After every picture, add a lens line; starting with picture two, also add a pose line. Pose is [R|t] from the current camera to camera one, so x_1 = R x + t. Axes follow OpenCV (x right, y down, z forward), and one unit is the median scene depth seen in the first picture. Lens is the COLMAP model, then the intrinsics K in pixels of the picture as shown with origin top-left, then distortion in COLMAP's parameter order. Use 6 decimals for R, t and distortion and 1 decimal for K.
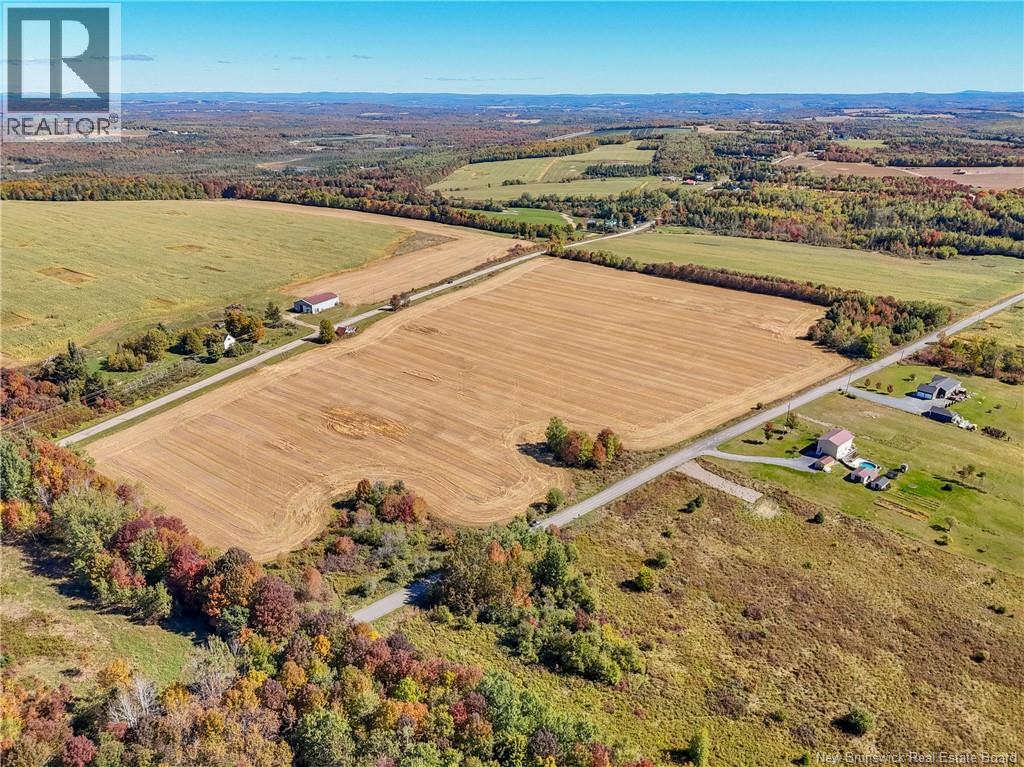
lens RADIAL K [[740.5, 0, 513.0], [0, 740.5, 402.1], [0, 0, 1]] dist [0.084369, -0.077765]
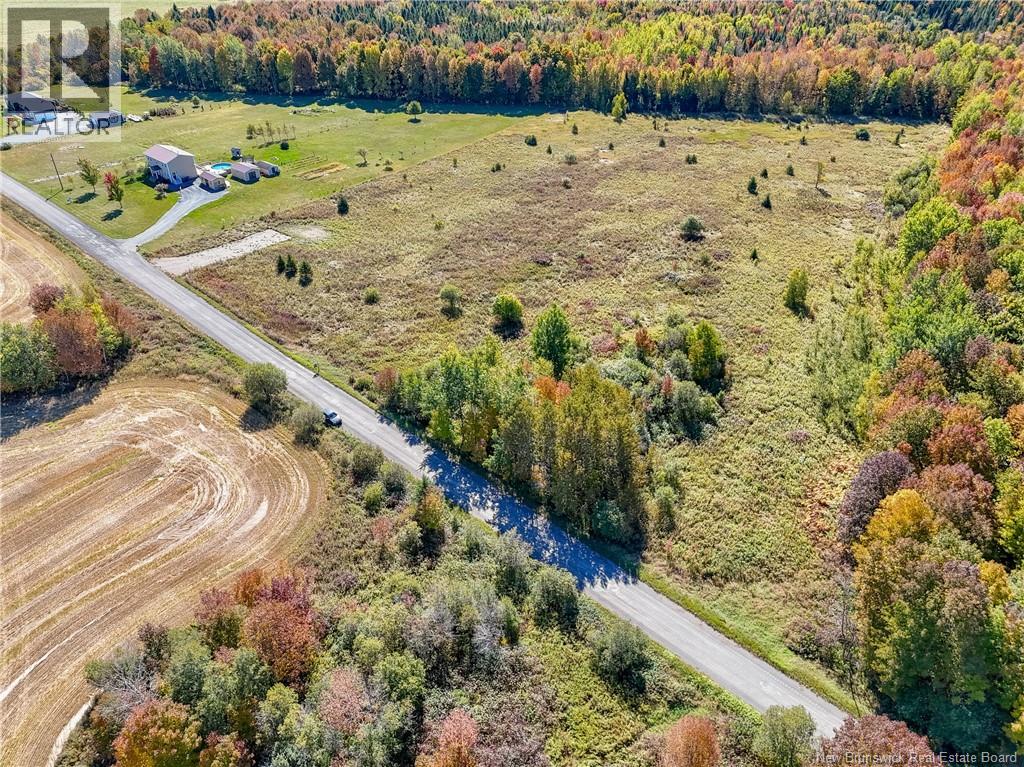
lens RADIAL K [[740.5, 0, 510.3], [0, 740.5, 380.7], [0, 0, 1]] dist [0.084369, -0.077765]
pose [[-0.101872, -0.564936, 0.818822, -0.341017], [0.379270, 0.738879, 0.556967, -0.076421], [-0.919661, 0.367294, 0.138992, 0.747823]]
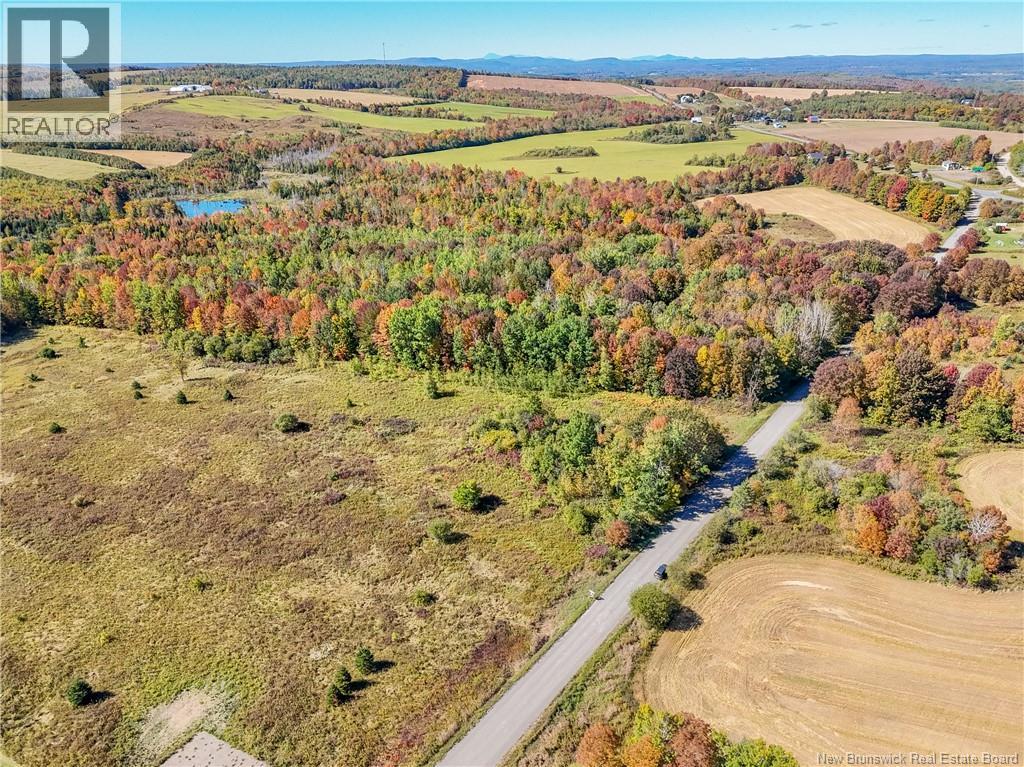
lens RADIAL K [[740.5, 0, 513.5], [0, 740.5, 384.1], [0, 0, 1]] dist [0.084369, -0.077765]
pose [[-0.977947, 0.091588, -0.187701, 0.210703], [-0.070267, 0.702045, 0.708658, -0.293437], [0.196679, 0.706219, -0.680127, 1.154611]]
